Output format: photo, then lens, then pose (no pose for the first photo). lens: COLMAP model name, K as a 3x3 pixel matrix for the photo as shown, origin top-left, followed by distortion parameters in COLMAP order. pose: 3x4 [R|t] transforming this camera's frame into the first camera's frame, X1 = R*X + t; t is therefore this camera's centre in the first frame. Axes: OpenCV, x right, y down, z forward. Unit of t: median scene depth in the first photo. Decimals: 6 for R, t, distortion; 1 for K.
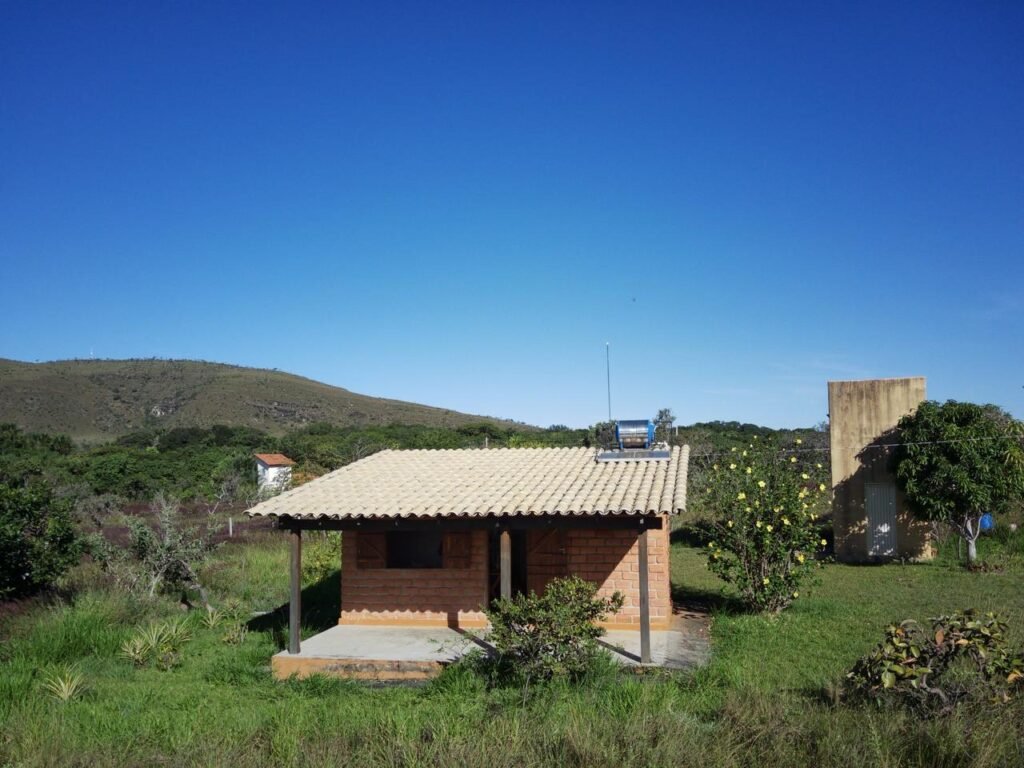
lens RADIAL K [[880.6, 0, 525.8], [0, 880.6, 398.0], [0, 0, 1]] dist [0.053313, -0.103950]
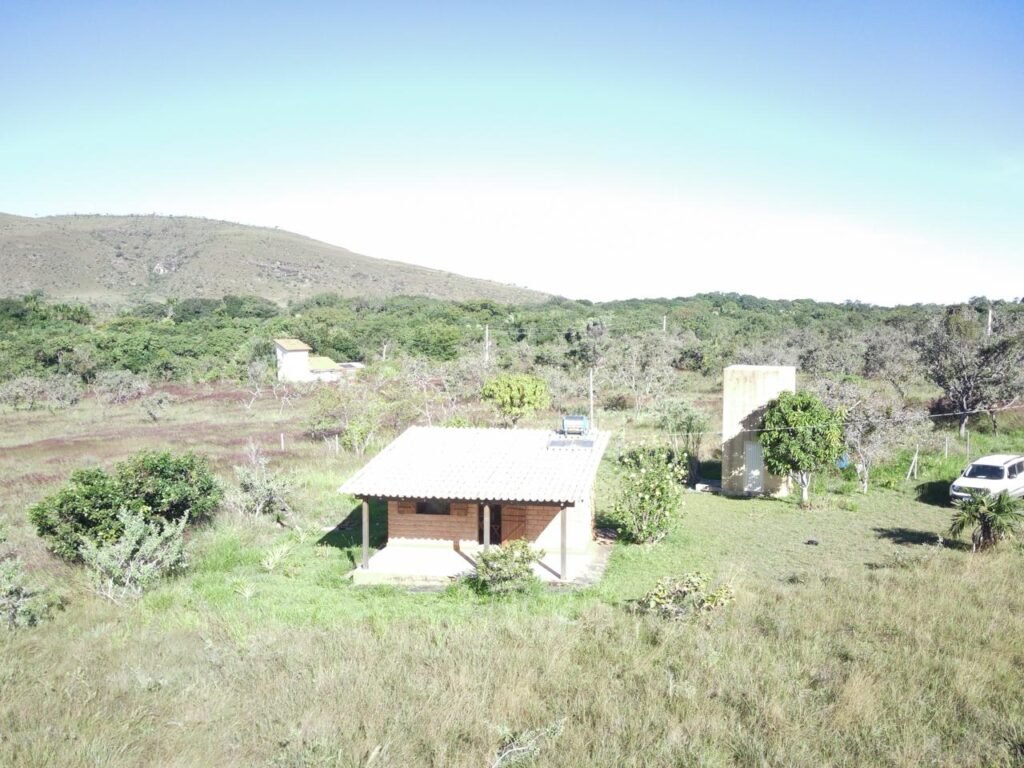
lens RADIAL K [[880.6, 0, 530.7], [0, 880.6, 377.8], [0, 0, 1]] dist [0.053313, -0.103950]
pose [[0.999876, 0.015351, 0.003444, 0.030885], [-0.015674, 0.990852, 0.134038, -0.191828], [-0.001355, -0.134075, 0.990970, -0.400459]]
